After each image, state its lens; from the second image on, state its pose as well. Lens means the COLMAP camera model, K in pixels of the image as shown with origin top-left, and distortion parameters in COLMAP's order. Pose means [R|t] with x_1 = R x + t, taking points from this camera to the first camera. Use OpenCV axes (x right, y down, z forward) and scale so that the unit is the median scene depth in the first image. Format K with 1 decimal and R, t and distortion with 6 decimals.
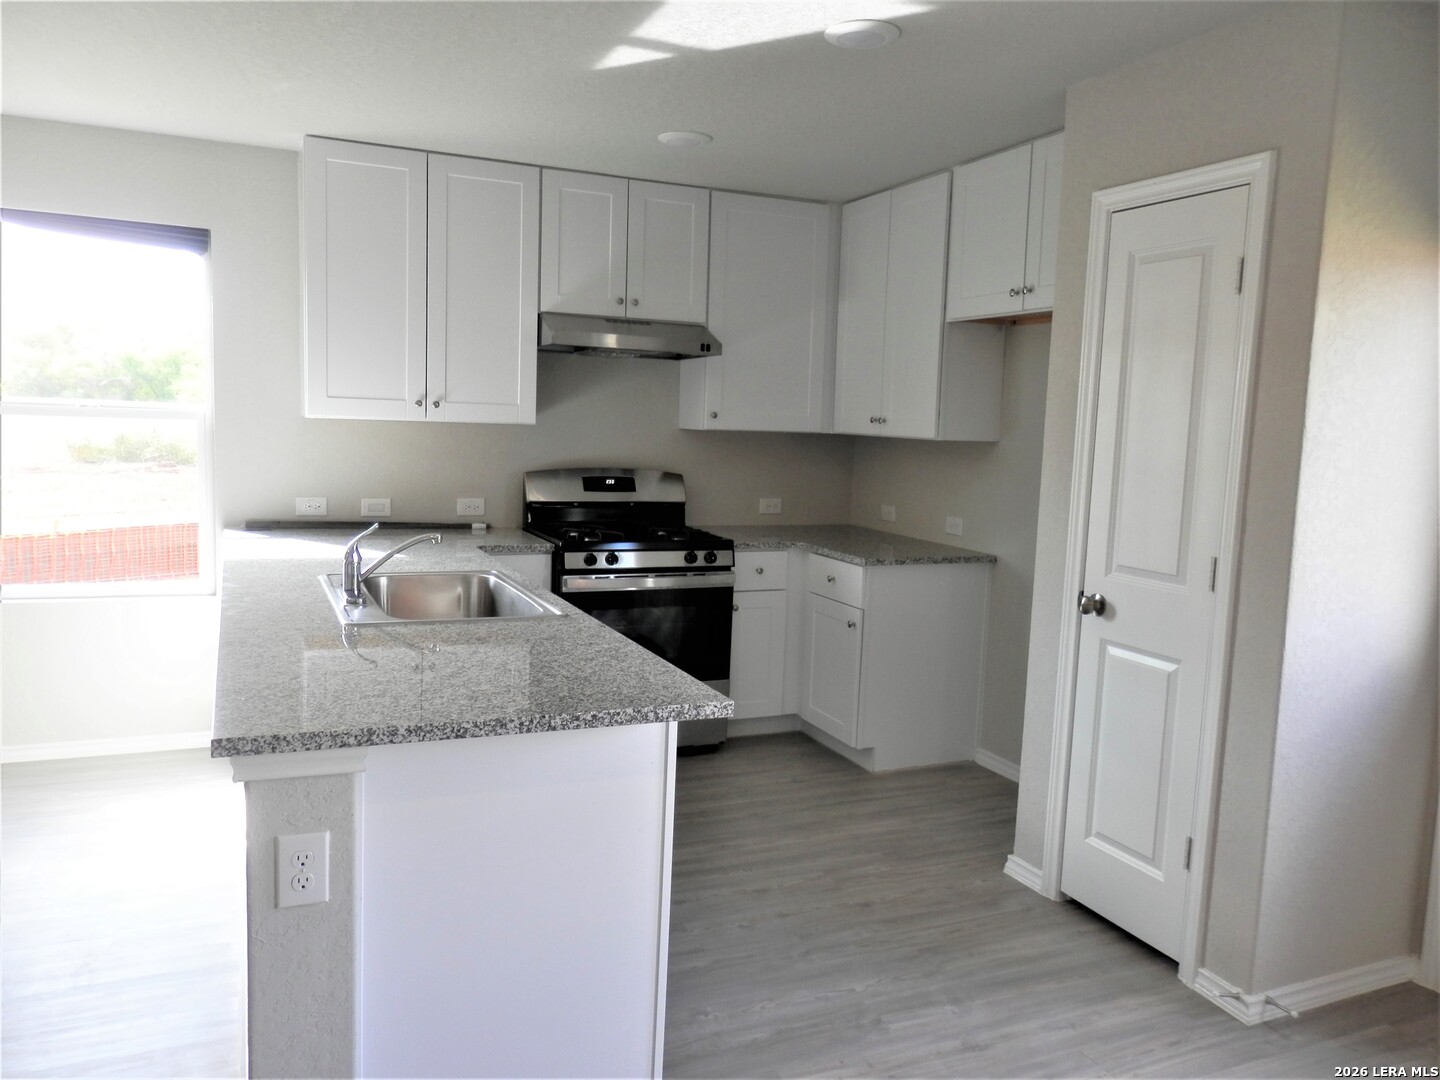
lens RADIAL K [[1066.3, 0, 721.5], [0, 1066.3, 537.8], [0, 0, 1]] dist [0.013915, -0.008052]
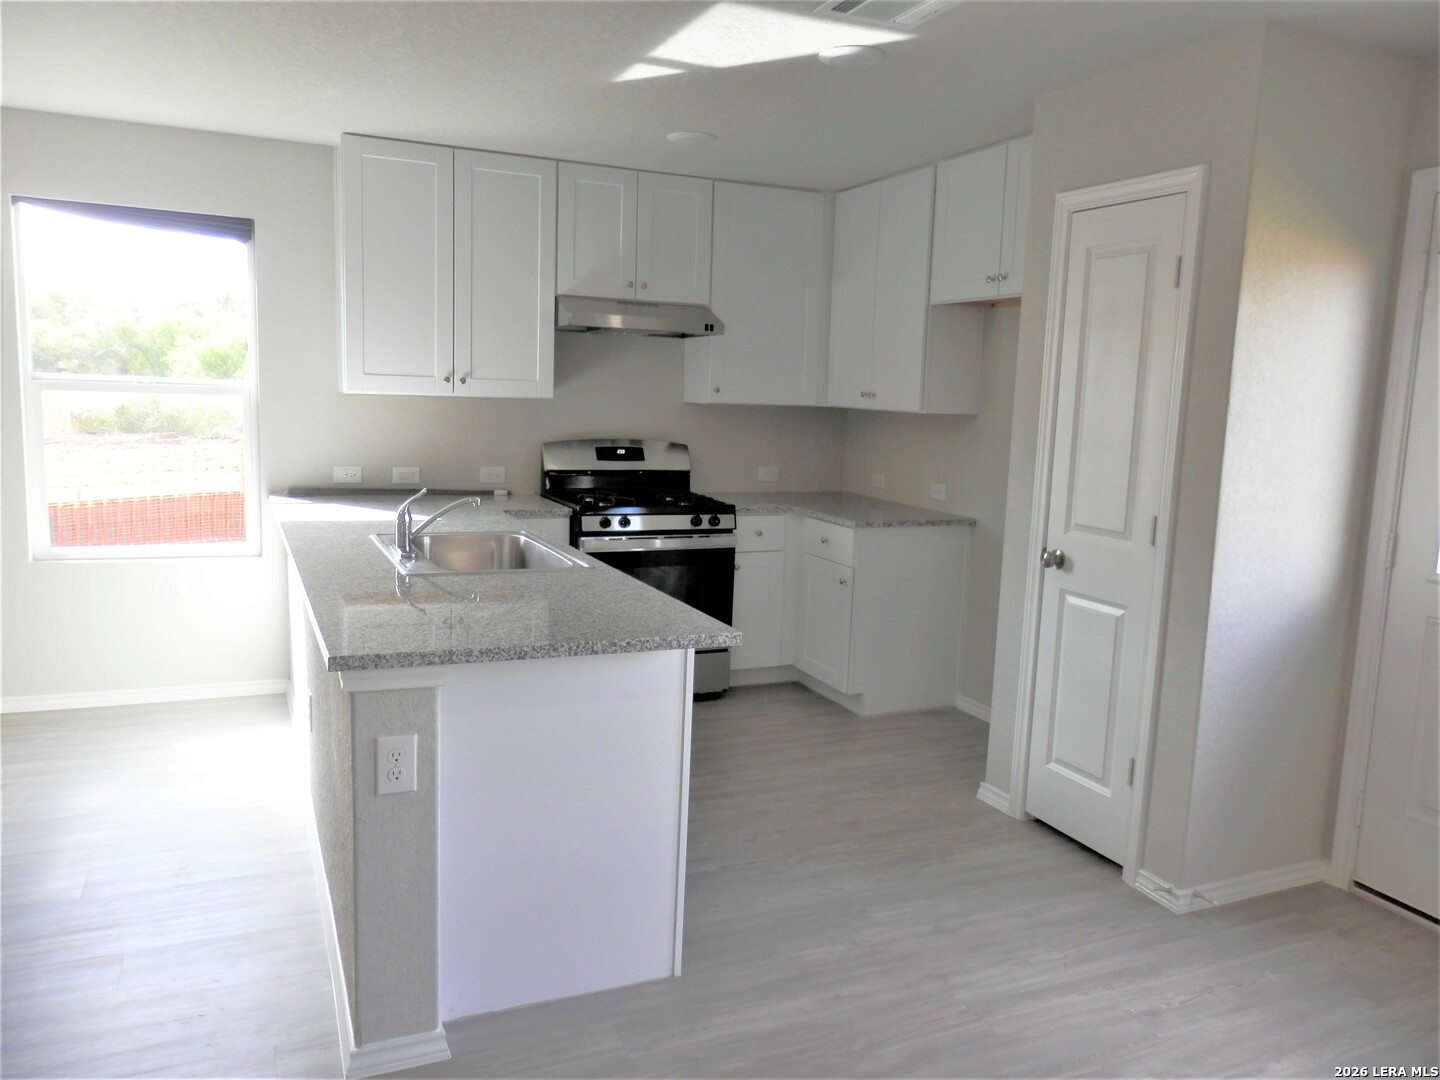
lens RADIAL K [[1066.3, 0, 723.3], [0, 1066.3, 537.4], [0, 0, 1]] dist [0.013915, -0.008052]
pose [[0.999982, -0.001542, 0.005841, -0.009455], [0.001383, 0.999628, 0.027249, 0.006797], [-0.005881, -0.027241, 0.999612, -0.115893]]
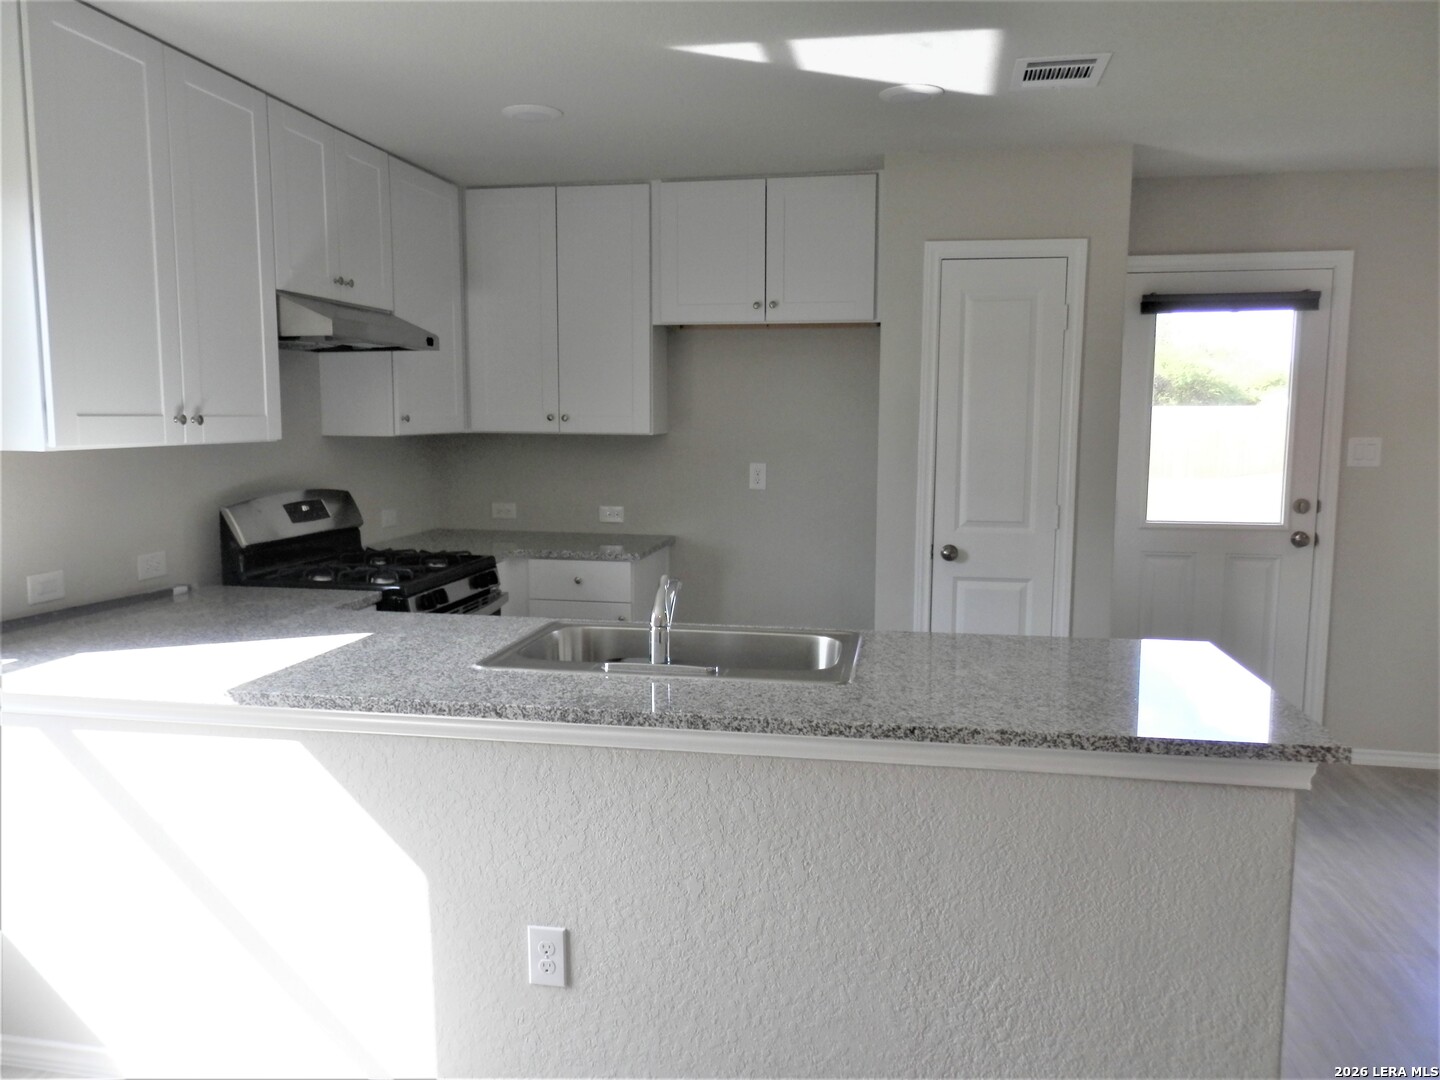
lens RADIAL K [[1066.3, 0, 717.6], [0, 1066.3, 534.5], [0, 0, 1]] dist [0.013915, -0.008052]
pose [[0.564559, -0.126639, 0.815620, -0.781627], [0.108957, 0.990947, 0.078443, -0.083845], [-0.818170, 0.044582, 0.573246, 0.407661]]
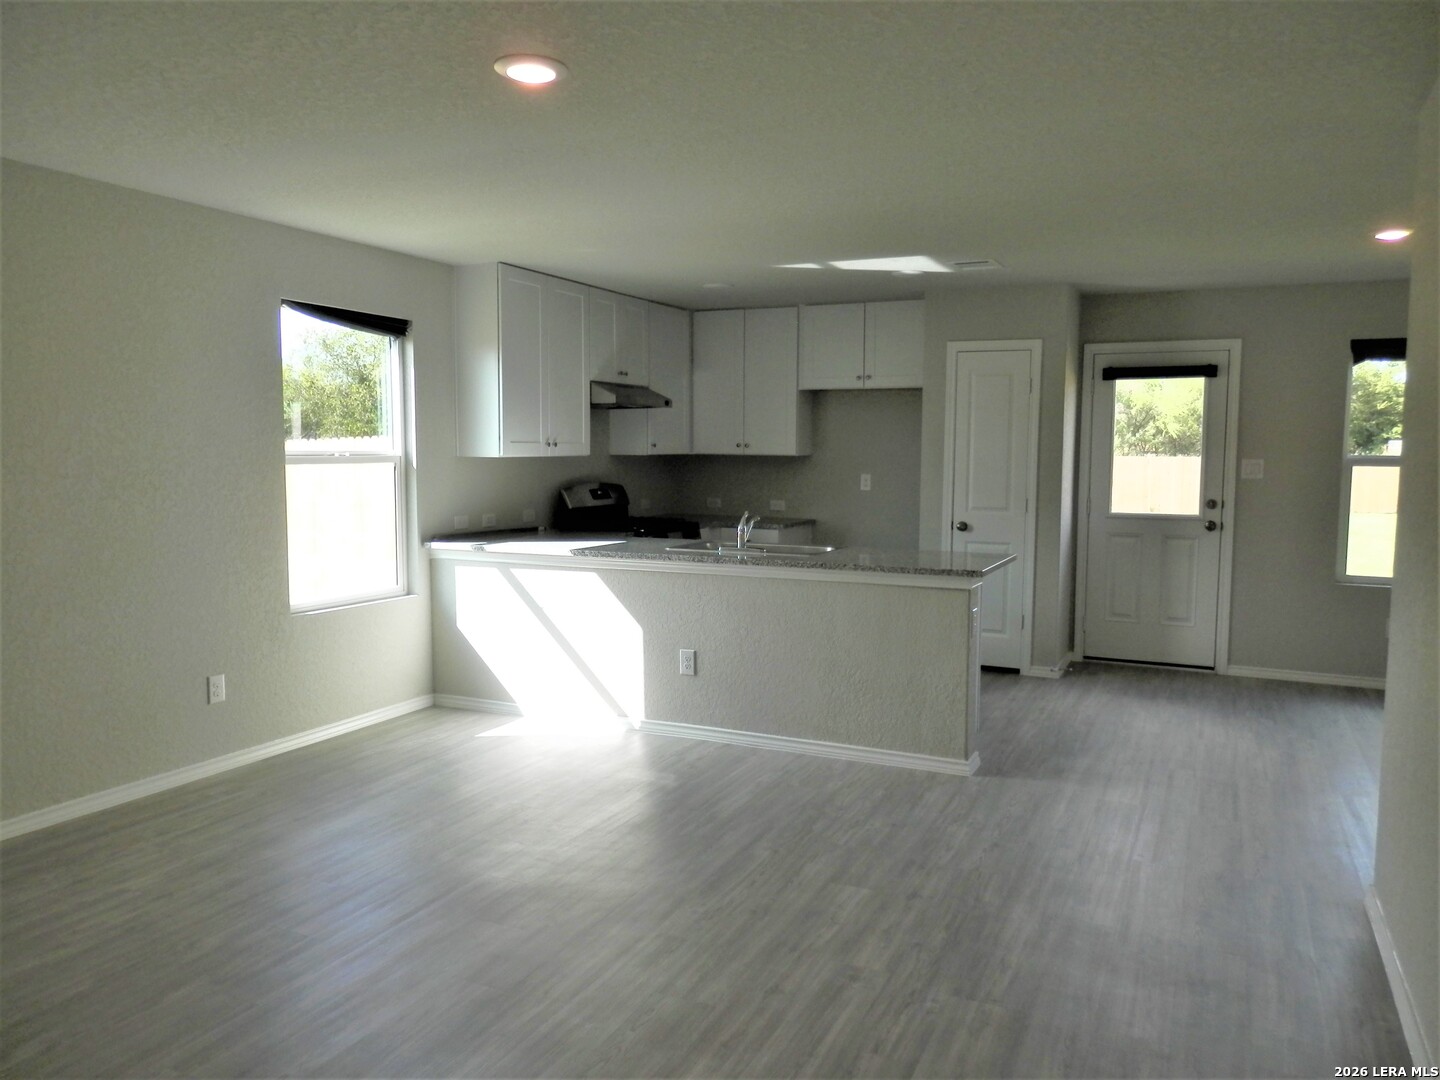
lens RADIAL K [[1066.3, 0, 722.3], [0, 1066.3, 539.2], [0, 0, 1]] dist [0.013915, -0.008052]
pose [[0.752411, -0.089322, 0.652610, -1.283118], [0.094548, 0.995149, 0.027198, -0.016419], [-0.651873, 0.041239, 0.757206, -0.308996]]
